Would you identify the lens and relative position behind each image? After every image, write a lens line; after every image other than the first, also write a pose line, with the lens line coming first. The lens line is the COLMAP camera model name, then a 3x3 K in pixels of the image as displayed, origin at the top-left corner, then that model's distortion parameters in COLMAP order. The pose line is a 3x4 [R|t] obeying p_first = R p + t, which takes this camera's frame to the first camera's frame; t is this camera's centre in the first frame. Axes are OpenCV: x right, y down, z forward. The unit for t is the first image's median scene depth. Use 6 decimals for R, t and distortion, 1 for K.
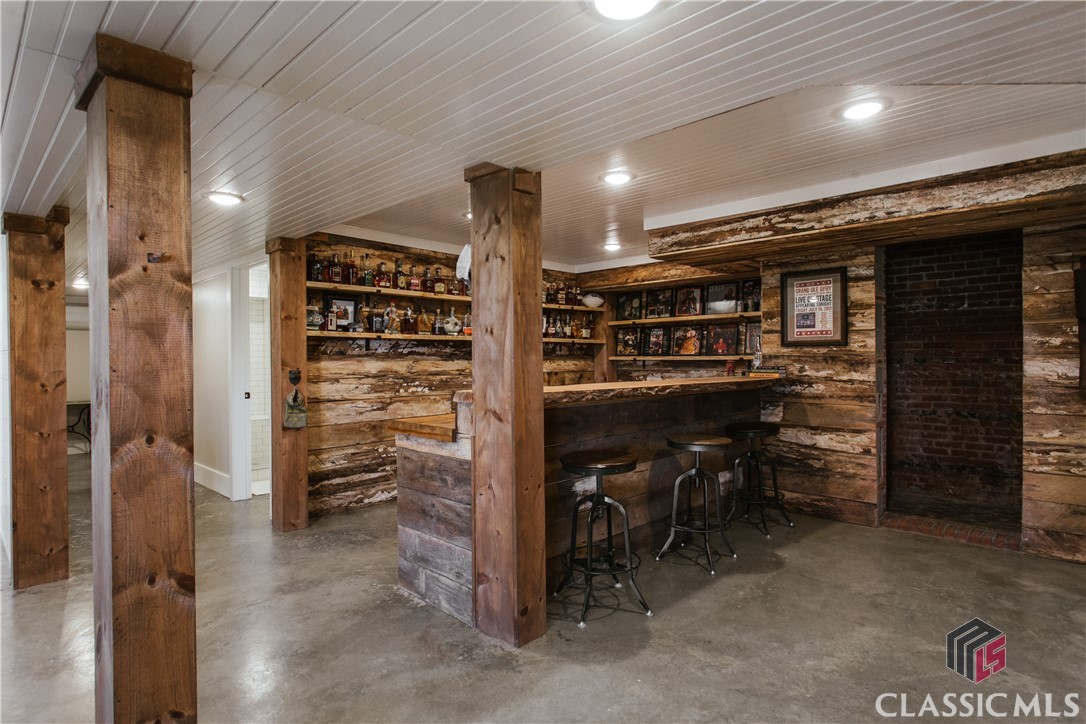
lens RADIAL K [[573.2, 0, 543.0], [0, 573.2, 362.0], [0, 0, 1]] dist [-0.000041, 0.000115]
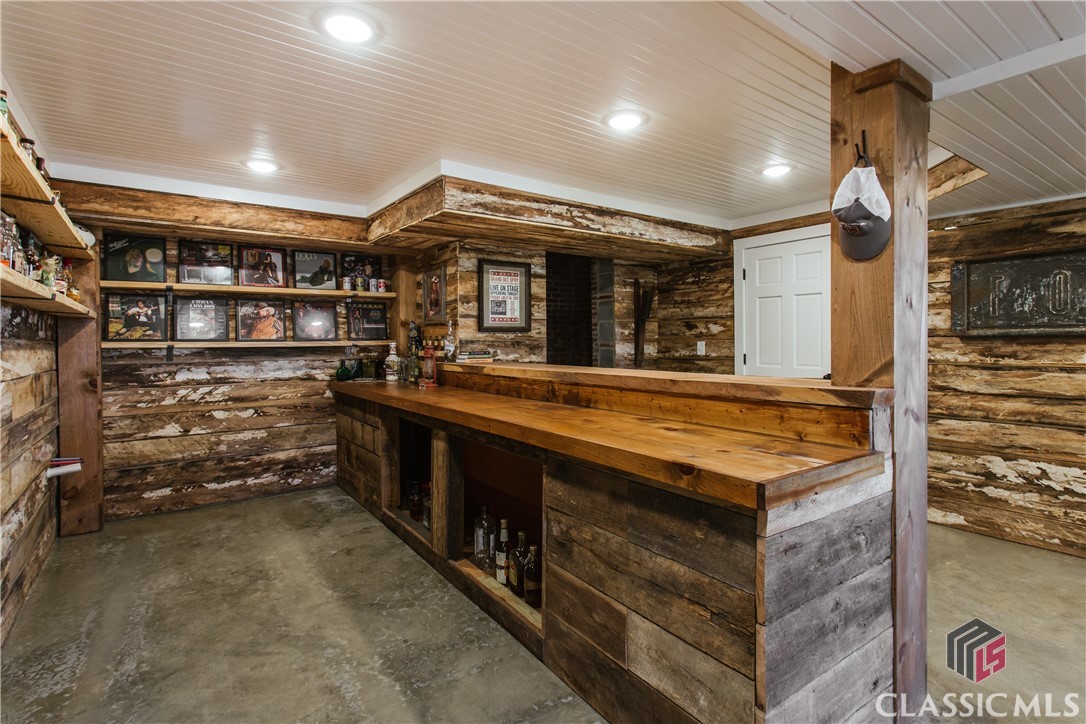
lens RADIAL K [[518.7, 0, 539.4], [0, 518.7, 340.2], [0, 0, 1]] dist [-0.001421, 0.000006]
pose [[0.191420, 0.006313, 0.981488, -0.478738], [0.011927, 0.999891, -0.008758, -0.002925], [-0.981436, 0.013383, 0.191323, 0.762106]]
